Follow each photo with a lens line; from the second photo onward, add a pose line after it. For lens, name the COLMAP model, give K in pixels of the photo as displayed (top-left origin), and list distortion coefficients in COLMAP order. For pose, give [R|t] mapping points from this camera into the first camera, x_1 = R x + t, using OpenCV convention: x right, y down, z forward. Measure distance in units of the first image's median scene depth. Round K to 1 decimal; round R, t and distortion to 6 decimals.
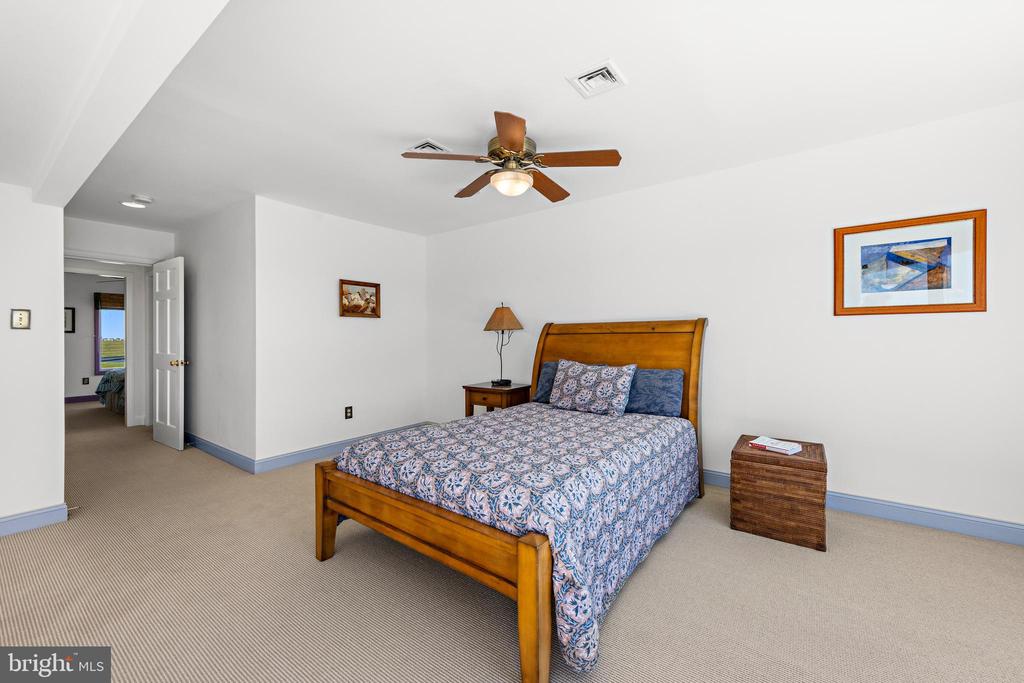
lens RADIAL K [[402.7, 0, 512.0], [0, 402.7, 341.5], [0, 0, 1]] dist [0.002080, 0.000189]
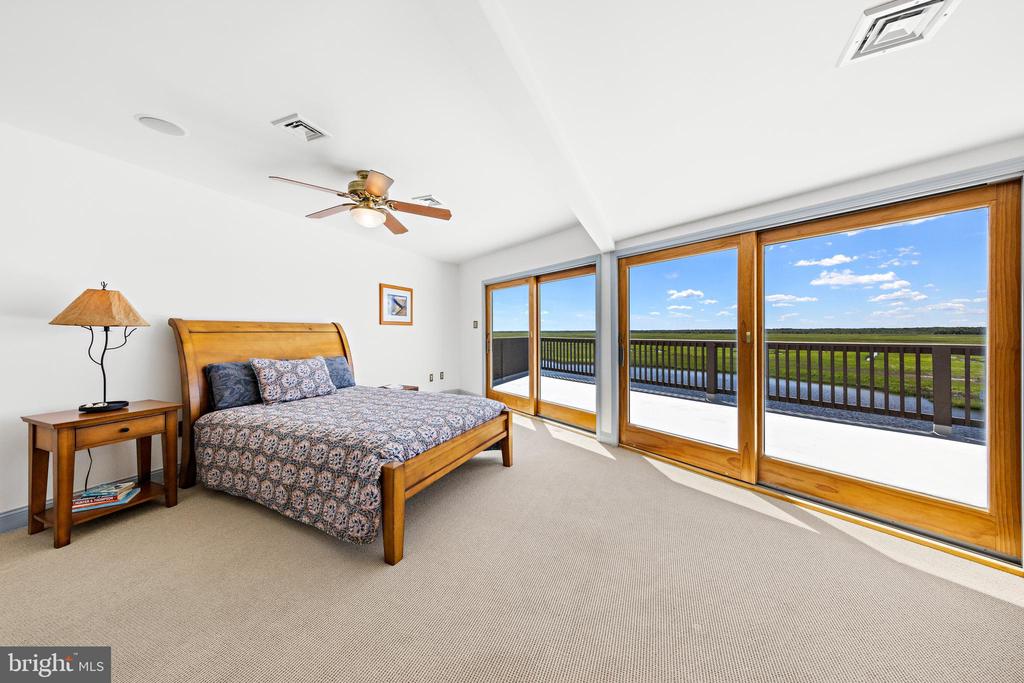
lens RADIAL K [[342.1, 0, 512.0], [0, 342.1, 341.5], [0, 0, 1]] dist [0.001582, 0.000116]
pose [[-0.225082, -0.022840, 0.974072, -0.988815], [0.010387, 0.999612, 0.025839, -0.013859], [-0.974284, 0.015934, -0.224758, 0.665833]]
